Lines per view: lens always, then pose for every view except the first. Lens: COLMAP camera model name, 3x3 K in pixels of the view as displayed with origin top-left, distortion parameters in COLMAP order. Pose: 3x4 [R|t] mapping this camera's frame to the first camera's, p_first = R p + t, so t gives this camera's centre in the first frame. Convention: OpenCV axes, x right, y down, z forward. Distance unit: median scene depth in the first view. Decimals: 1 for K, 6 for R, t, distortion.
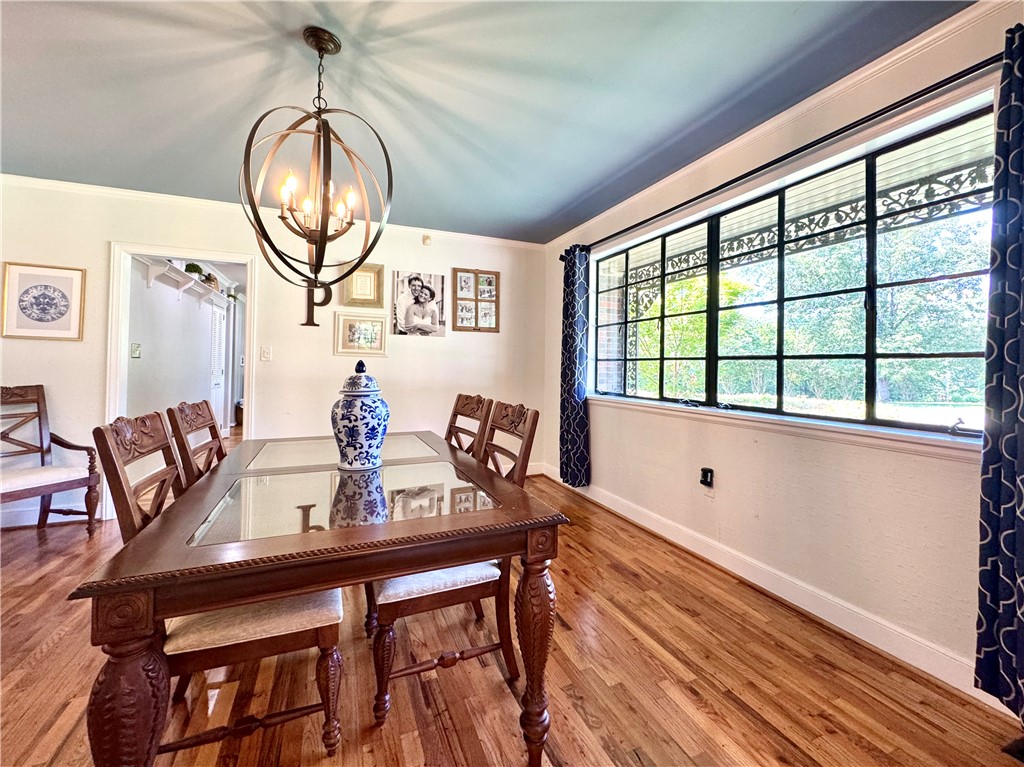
lens RADIAL K [[432.6, 0, 512.5], [0, 432.6, 357.9], [0, 0, 1]] dist [-0.001037, -0.000130]
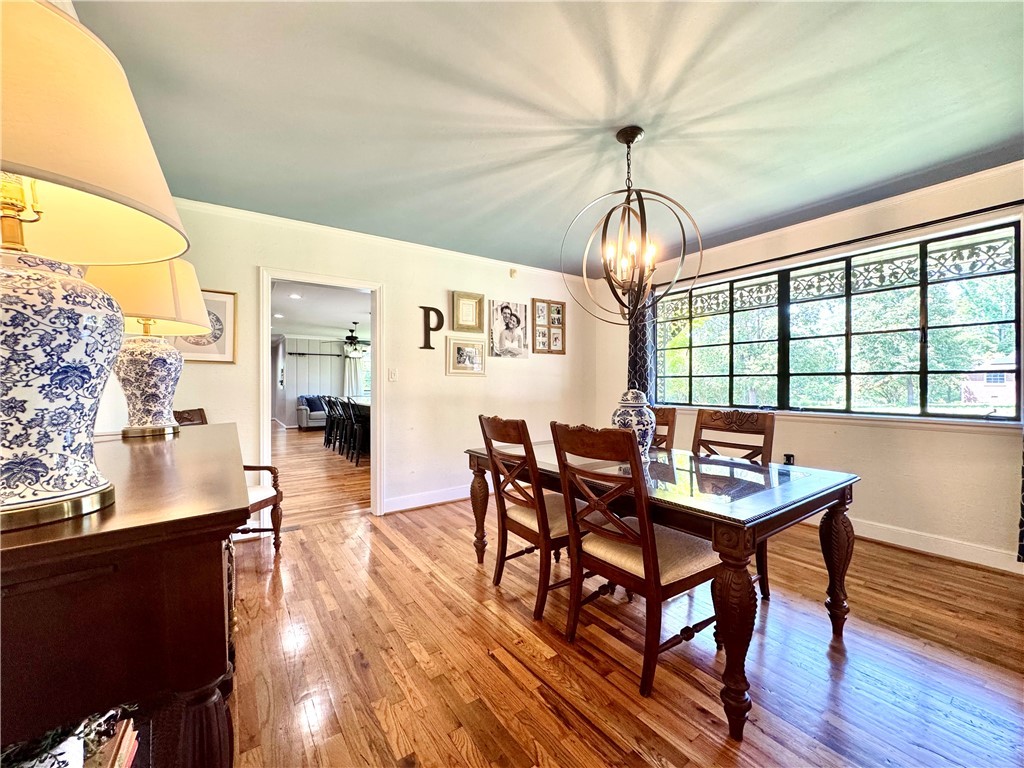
lens RADIAL K [[409.9, 0, 512.0], [0, 409.9, 384.0], [0, 0, 1]] dist [-0.001494, -0.000128]
pose [[0.977639, -0.015468, 0.209720, -0.476779], [0.010772, 0.999665, 0.023515, -0.007120], [-0.210013, -0.020730, 0.977479, -0.066023]]
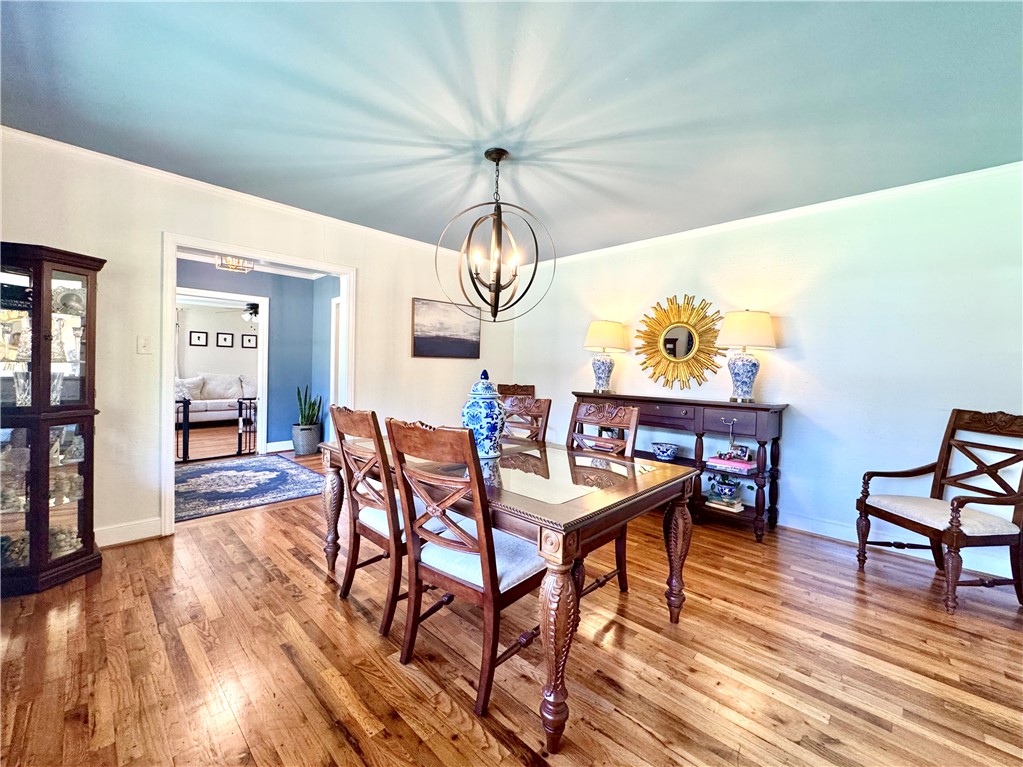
lens RADIAL K [[408.6, 0, 514.2], [0, 408.6, 373.9], [0, 0, 1]] dist [-0.000848, -0.000017]
pose [[-0.913192, -0.019613, -0.407058, 0.023997], [-0.019483, 0.999800, -0.004464, 0.007119], [0.407064, 0.003854, -0.913391, 1.033543]]
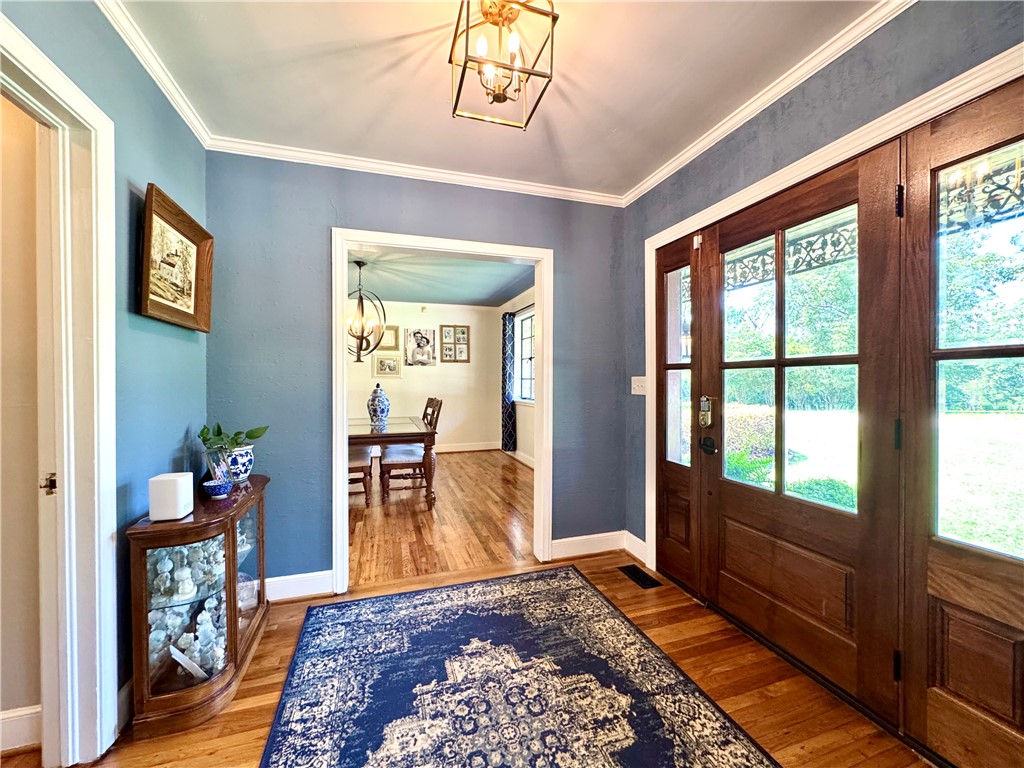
lens RADIAL K [[417.7, 0, 516.4], [0, 417.7, 381.0], [0, 0, 1]] dist [-0.002261, -0.000130]
pose [[0.996759, -0.013344, -0.079330, 0.318697], [0.014927, 0.999701, 0.019390, -0.020178], [0.079048, -0.020511, 0.996660, -0.672263]]
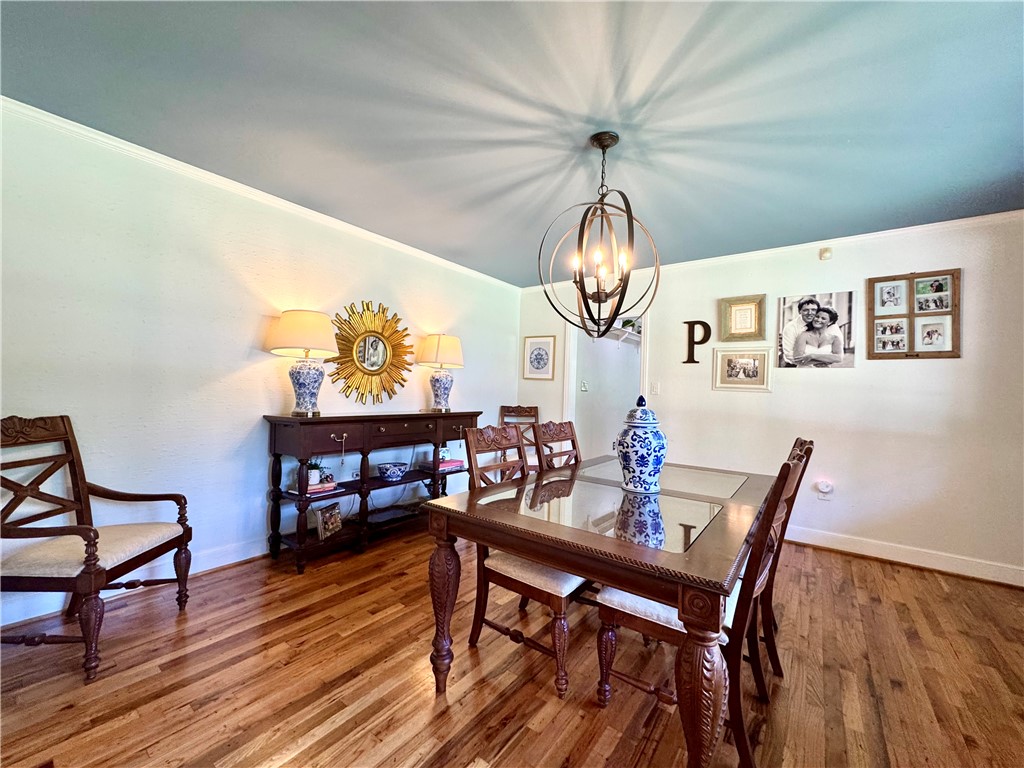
lens RADIAL K [[406.4, 0, 507.0], [0, 406.4, 383.9], [0, 0, 1]] dist [-0.000396, -0.000343]
pose [[0.497194, -0.006653, -0.867614, 0.196157], [-0.008463, 0.999886, -0.012517, -0.004228], [0.867598, 0.013566, 0.497081, 0.080853]]
